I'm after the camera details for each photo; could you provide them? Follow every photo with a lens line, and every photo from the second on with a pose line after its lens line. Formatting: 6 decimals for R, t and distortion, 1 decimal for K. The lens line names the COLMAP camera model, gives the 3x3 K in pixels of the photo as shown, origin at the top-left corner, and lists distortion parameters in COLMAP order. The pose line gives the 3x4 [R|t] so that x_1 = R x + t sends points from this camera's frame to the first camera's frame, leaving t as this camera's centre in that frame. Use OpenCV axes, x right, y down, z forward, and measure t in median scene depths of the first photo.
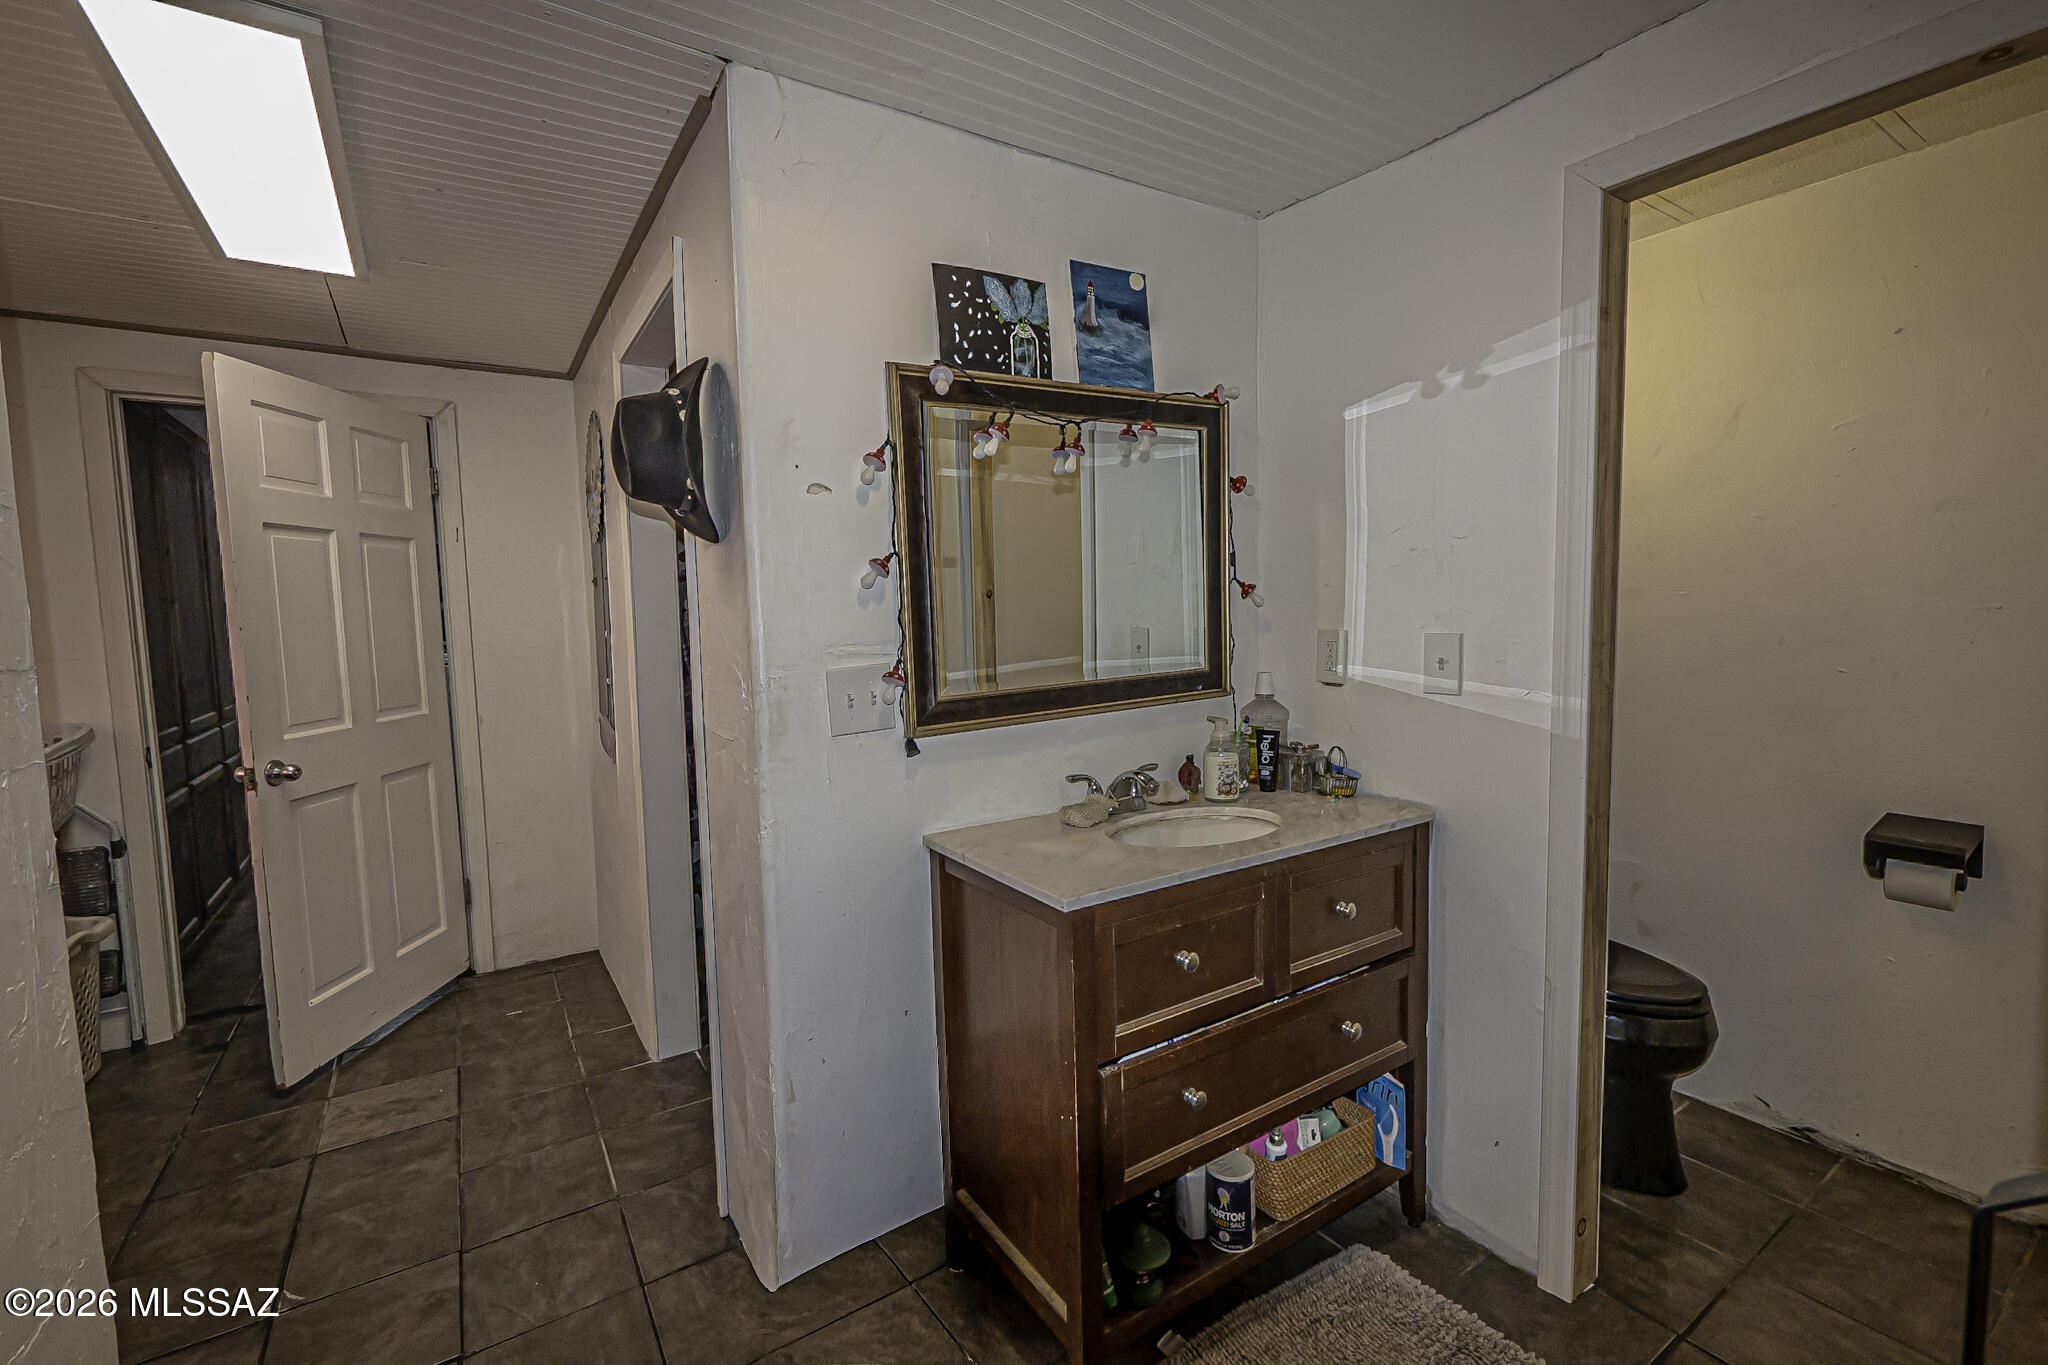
lens RADIAL K [[898.7, 0, 1020.2], [0, 898.7, 675.8], [0, 0, 1]] dist [-0.000345, 0.000177]
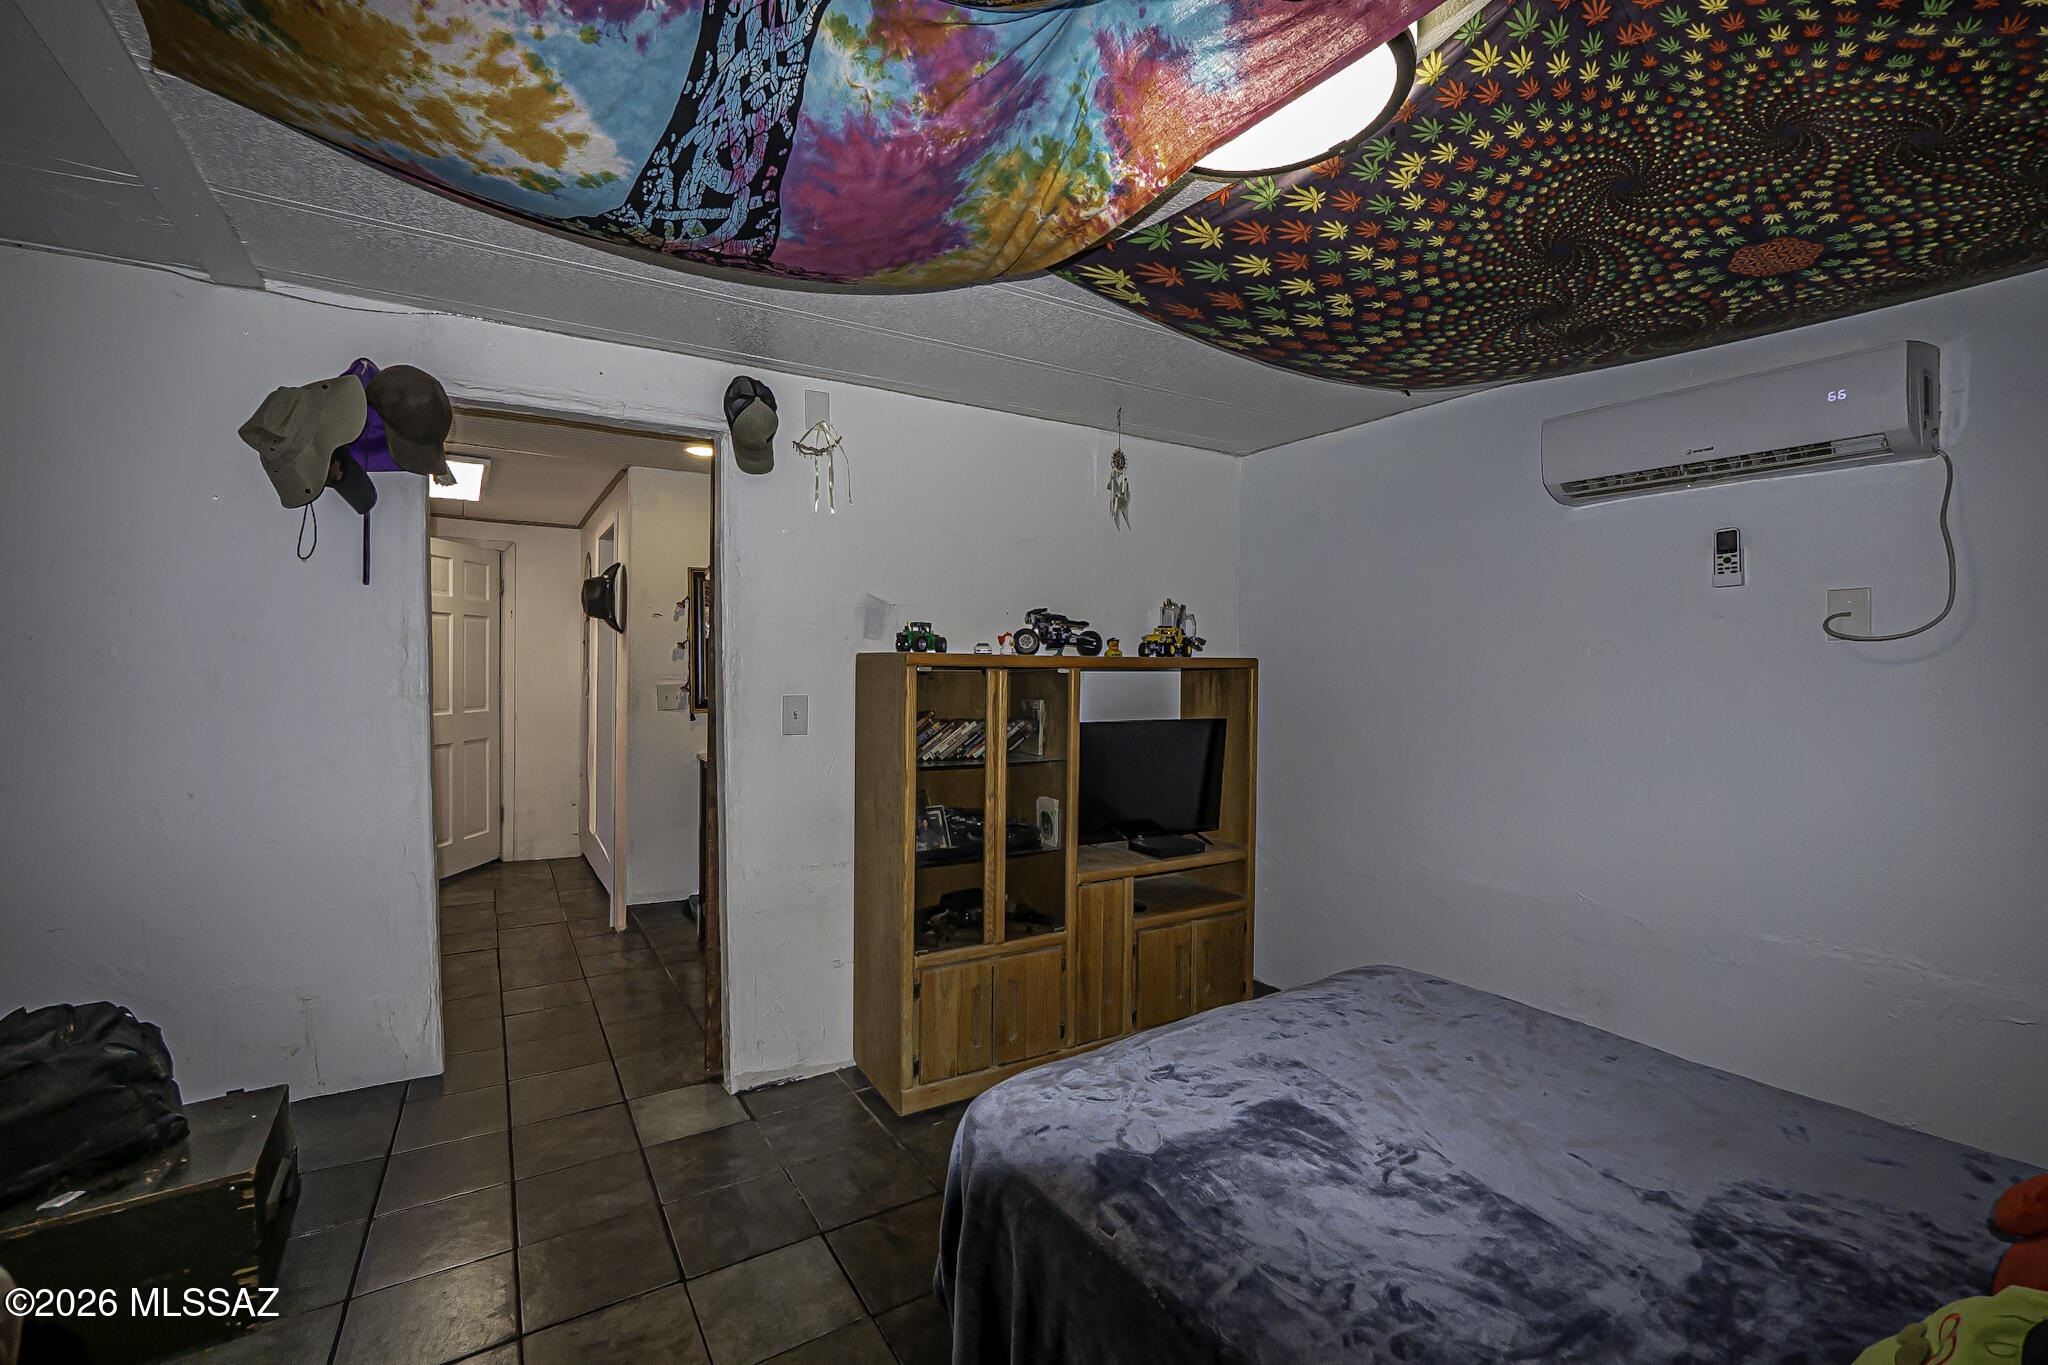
lens RADIAL K [[898.7, 0, 1019.1], [0, 898.7, 676.8], [0, 0, 1]] dist [-0.000345, 0.000177]
pose [[0.999169, 0.035836, -0.019415, 0.657736], [-0.037058, 0.997079, -0.066781, 0.079182], [0.016965, 0.067445, 0.997579, -1.177900]]
